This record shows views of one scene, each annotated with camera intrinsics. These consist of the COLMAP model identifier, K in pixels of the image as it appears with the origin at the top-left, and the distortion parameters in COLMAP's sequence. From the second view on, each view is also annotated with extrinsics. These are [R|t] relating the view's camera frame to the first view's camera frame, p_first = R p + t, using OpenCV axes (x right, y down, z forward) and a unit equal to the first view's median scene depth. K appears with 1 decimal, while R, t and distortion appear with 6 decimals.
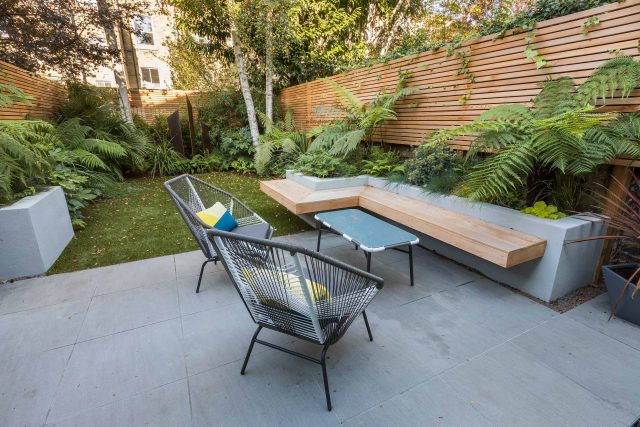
lens RADIAL K [[308.9, 0, 320.0], [0, 308.9, 213.5], [0, 0, 1]] dist [0.000077, -0.000515]
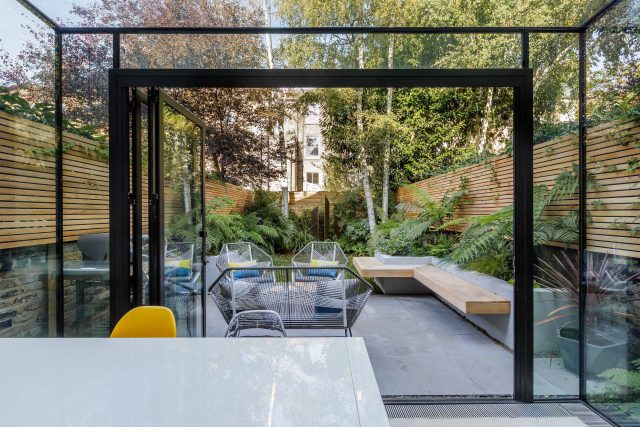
lens RADIAL K [[325.4, 0, 320.0], [0, 325.4, 213.5], [0, 0, 1]] dist [0.004378, -0.000088]
pose [[0.893944, -0.000318, -0.448178, 0.316572], [-0.126625, 0.959078, -0.253250, 0.093650], [0.429919, 0.283142, 0.857322, -0.347123]]
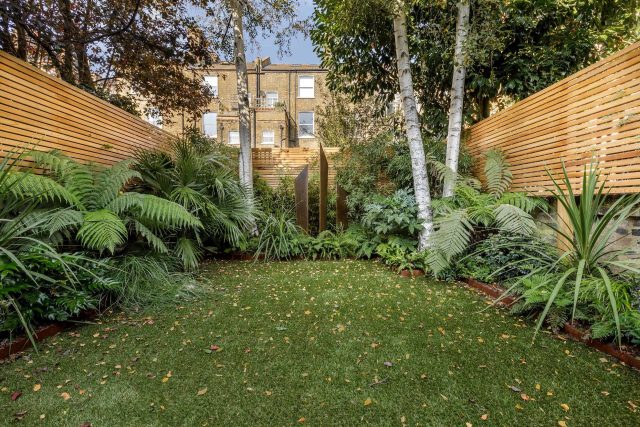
lens RADIAL K [[285.2, 0, 320.0], [0, 285.2, 213.5], [0, 0, 1]] dist [0.000732, 0.000327]
pose [[0.900727, 0.014269, -0.434151, -0.272076], [-0.126706, 0.964627, -0.231171, -0.155889], [0.415495, 0.263231, 0.870674, 0.849640]]
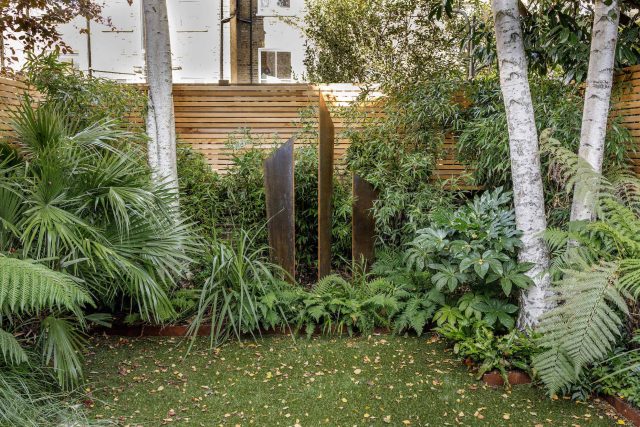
lens RADIAL K [[624.8, 0, 320.0], [0, 624.8, 213.5], [0, 0, 1]] dist [0.020887, 0.002352]
pose [[0.912636, 0.047999, -0.405946, -0.274882], [-0.120979, 0.980309, -0.156069, -0.272207], [0.390461, 0.191545, 0.900472, 0.742900]]
